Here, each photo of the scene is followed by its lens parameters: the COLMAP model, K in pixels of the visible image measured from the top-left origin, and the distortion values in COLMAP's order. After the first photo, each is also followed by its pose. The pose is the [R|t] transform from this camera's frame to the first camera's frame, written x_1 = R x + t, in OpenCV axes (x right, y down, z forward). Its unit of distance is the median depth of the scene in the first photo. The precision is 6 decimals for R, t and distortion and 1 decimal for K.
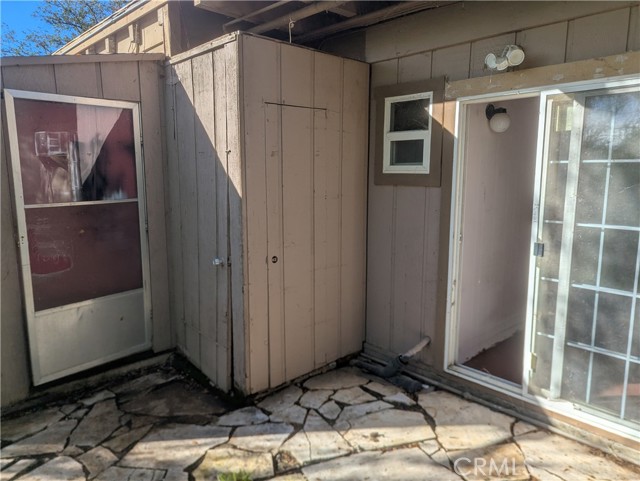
lens RADIAL K [[451.4, 0, 316.7], [0, 451.4, 236.7], [0, 0, 1]] dist [0.013653, -0.003027]
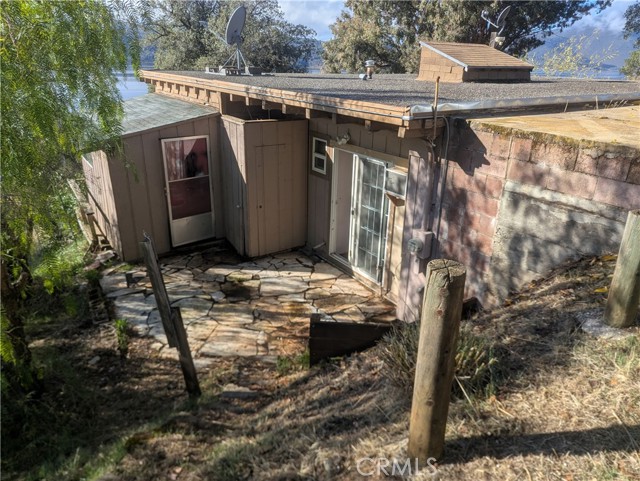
lens RADIAL K [[451.4, 0, 322.9], [0, 451.4, 240.6], [0, 0, 1]] dist [0.013653, -0.003027]
pose [[0.988016, 0.079967, -0.132022, 0.584802], [-0.047040, 0.970639, 0.235896, -0.368155], [0.147009, -0.226859, 0.962768, -1.387189]]
